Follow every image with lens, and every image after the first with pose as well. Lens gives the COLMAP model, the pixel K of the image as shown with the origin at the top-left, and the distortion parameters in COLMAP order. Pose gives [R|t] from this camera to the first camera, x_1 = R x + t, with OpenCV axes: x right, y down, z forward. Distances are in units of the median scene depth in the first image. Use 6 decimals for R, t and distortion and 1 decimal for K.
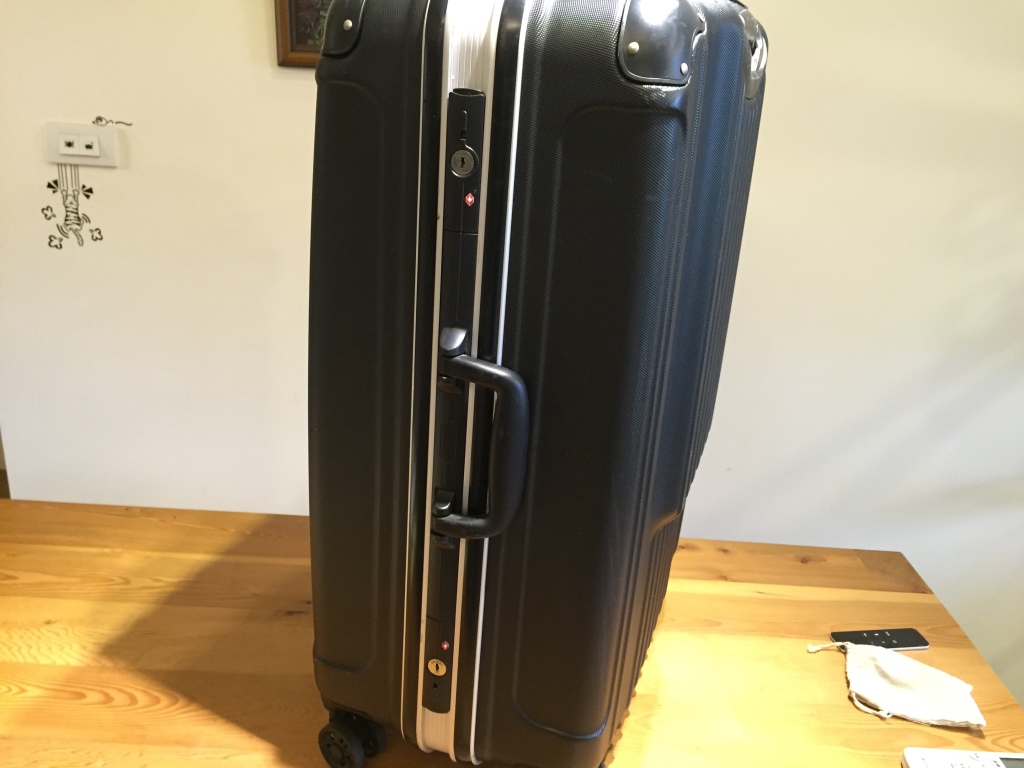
lens RADIAL K [[895.7, 0, 512.0], [0, 895.7, 384.0], [0, 0, 1]] dist [0.085175, -0.134592]
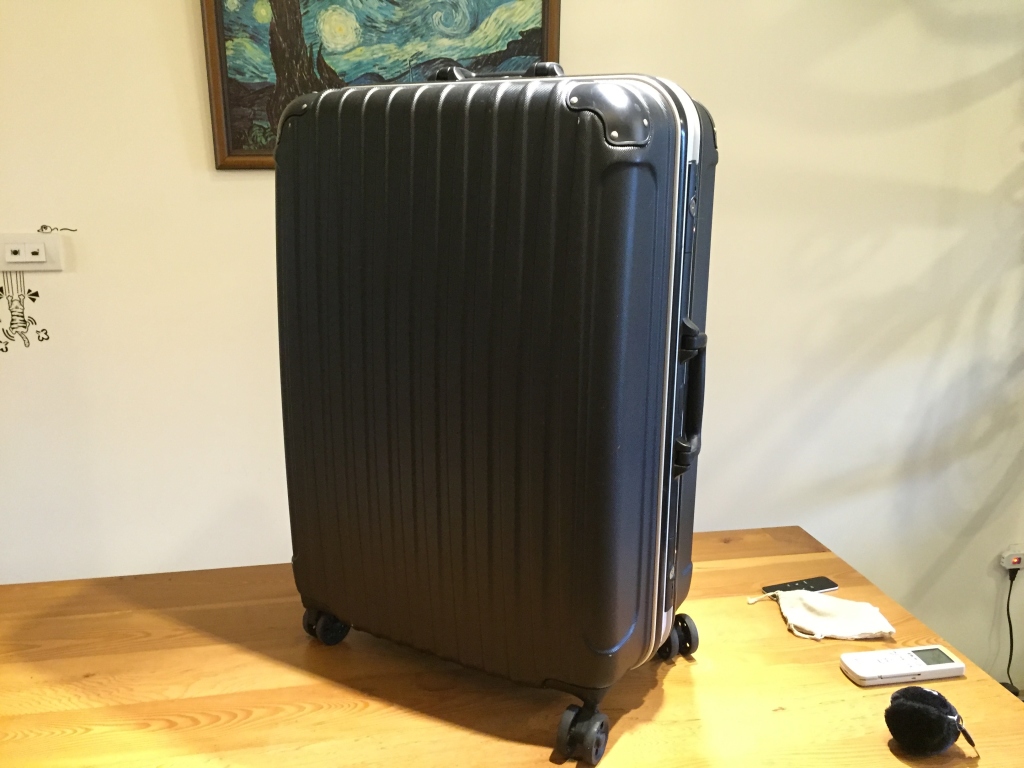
lens RADIAL K [[895.7, 0, 512.0], [0, 895.7, 384.0], [0, 0, 1]] dist [0.085175, -0.134592]
pose [[0.979356, -0.100566, 0.175350, -0.143759], [0.118113, 0.988667, -0.092662, 0.067117], [-0.164044, 0.111460, 0.980136, -0.146386]]
